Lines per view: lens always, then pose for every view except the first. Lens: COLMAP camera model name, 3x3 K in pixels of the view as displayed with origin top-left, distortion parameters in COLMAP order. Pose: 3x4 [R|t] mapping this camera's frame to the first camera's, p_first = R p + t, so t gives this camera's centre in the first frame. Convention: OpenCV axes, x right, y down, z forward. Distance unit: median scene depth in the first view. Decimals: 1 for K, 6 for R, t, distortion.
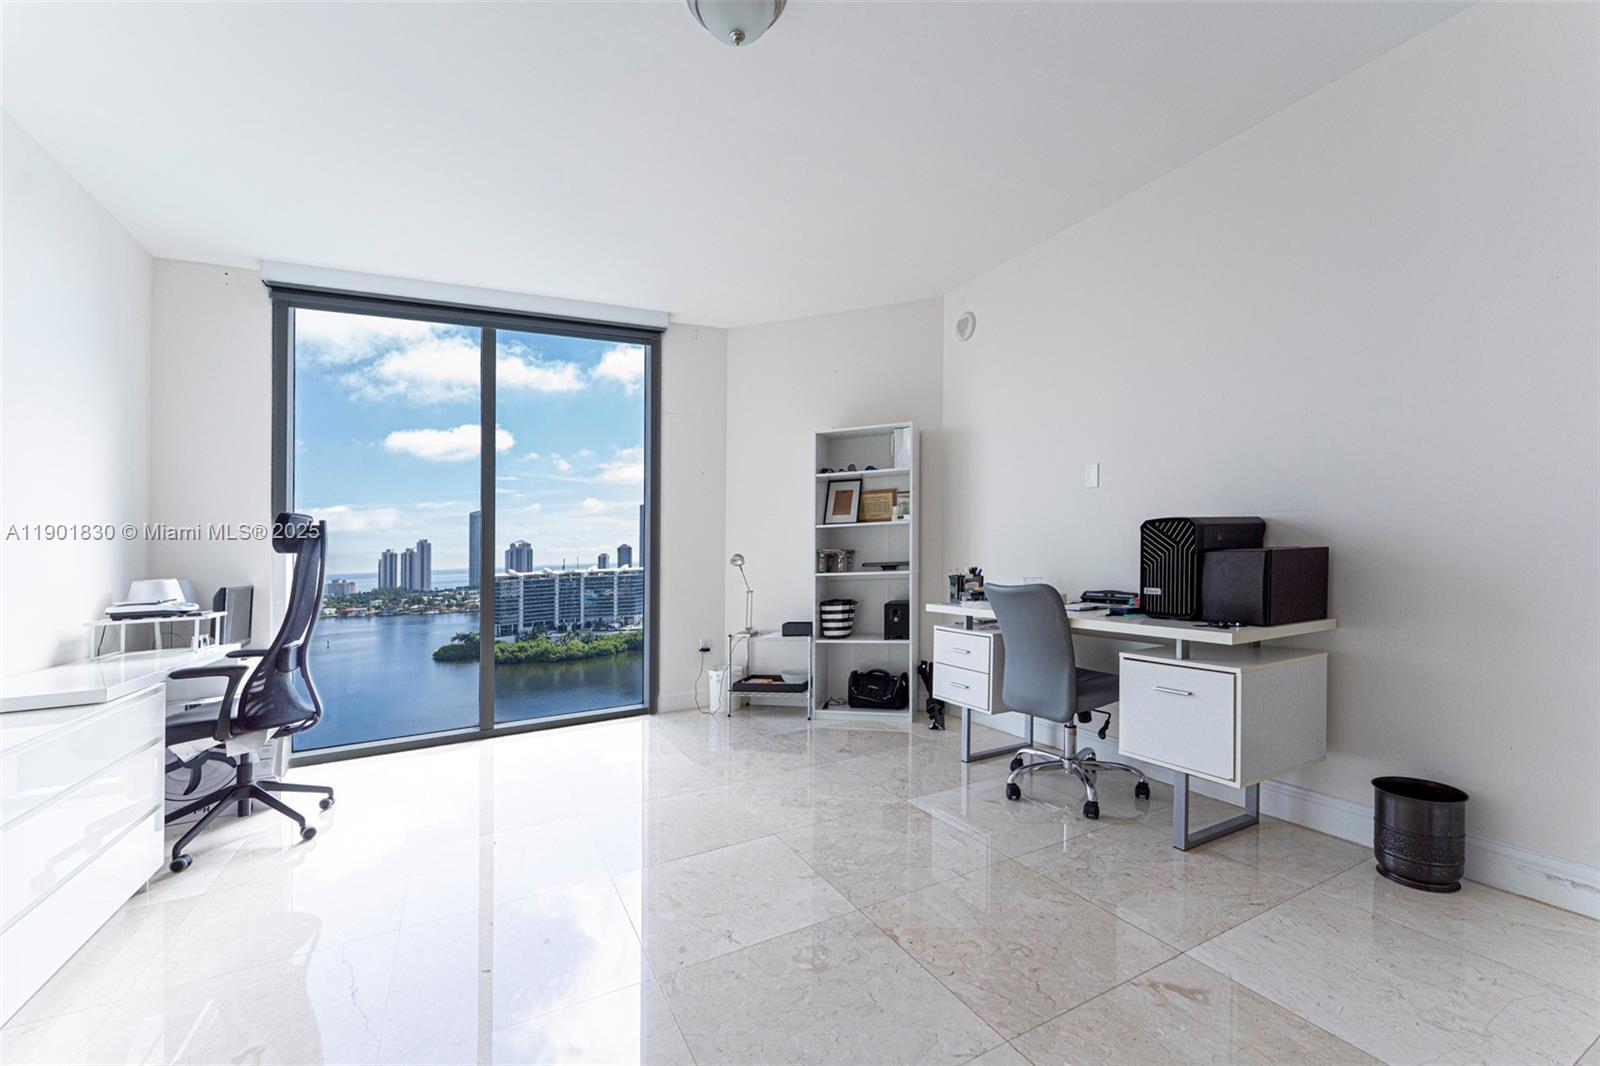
lens RADIAL K [[666.7, 0, 824.4], [0, 666.7, 543.8], [0, 0, 1]] dist [-0.000300, -0.000116]
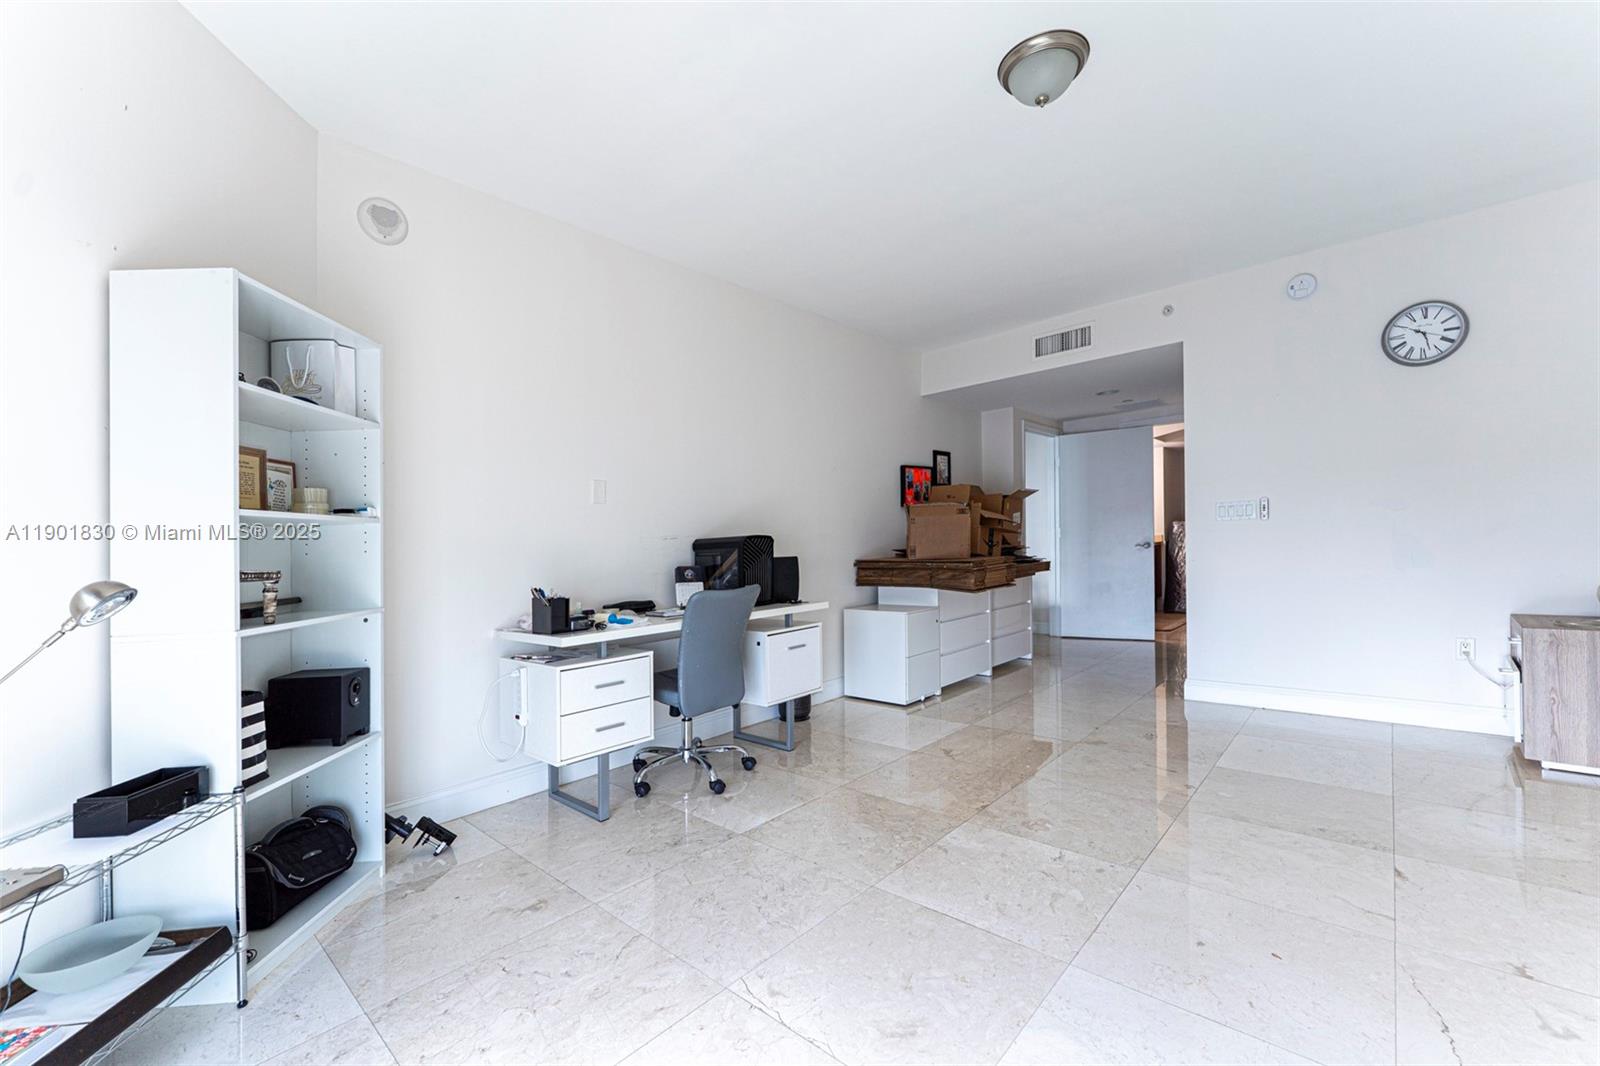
lens RADIAL K [[643.1, 0, 796.2], [0, 643.1, 545.3], [0, 0, 1]] dist [-0.000004, -0.000038]
pose [[-0.332745, 0.051483, 0.941610, -0.476531], [0.040288, 0.998373, -0.040350, 0.023970], [-0.942156, 0.024510, -0.334278, 0.785673]]
